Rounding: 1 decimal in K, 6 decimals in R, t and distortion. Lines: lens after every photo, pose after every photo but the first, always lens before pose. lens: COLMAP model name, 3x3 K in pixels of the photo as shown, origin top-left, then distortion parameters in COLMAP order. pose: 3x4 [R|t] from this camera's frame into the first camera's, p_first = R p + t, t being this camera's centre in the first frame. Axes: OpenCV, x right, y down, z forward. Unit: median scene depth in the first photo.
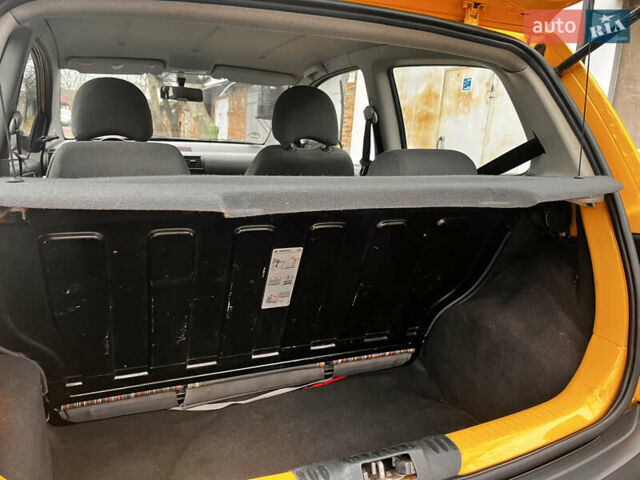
lens RADIAL K [[482.5, 0, 320.0], [0, 482.5, 240.0], [0, 0, 1]] dist [0.034389, -0.002179]
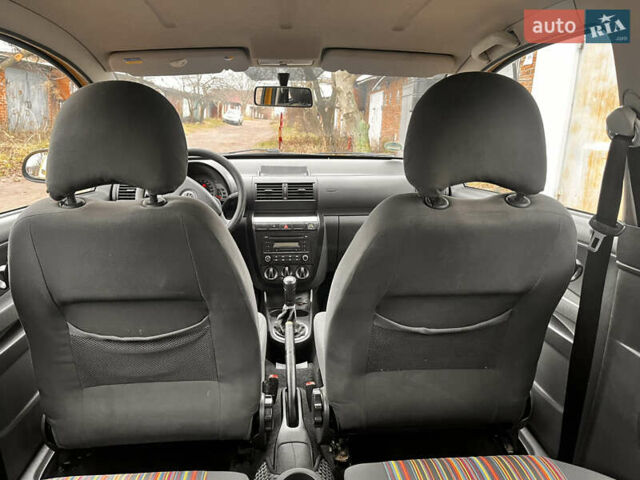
lens RADIAL K [[489.7, 0, 320.0], [0, 489.7, 240.0], [0, 0, 1]] dist [0.007953, -0.000952]
pose [[0.951001, 0.038879, -0.306734, -0.017185], [-0.034988, 0.999222, 0.018175, -0.116313], [0.307202, -0.006552, 0.951622, 0.365914]]
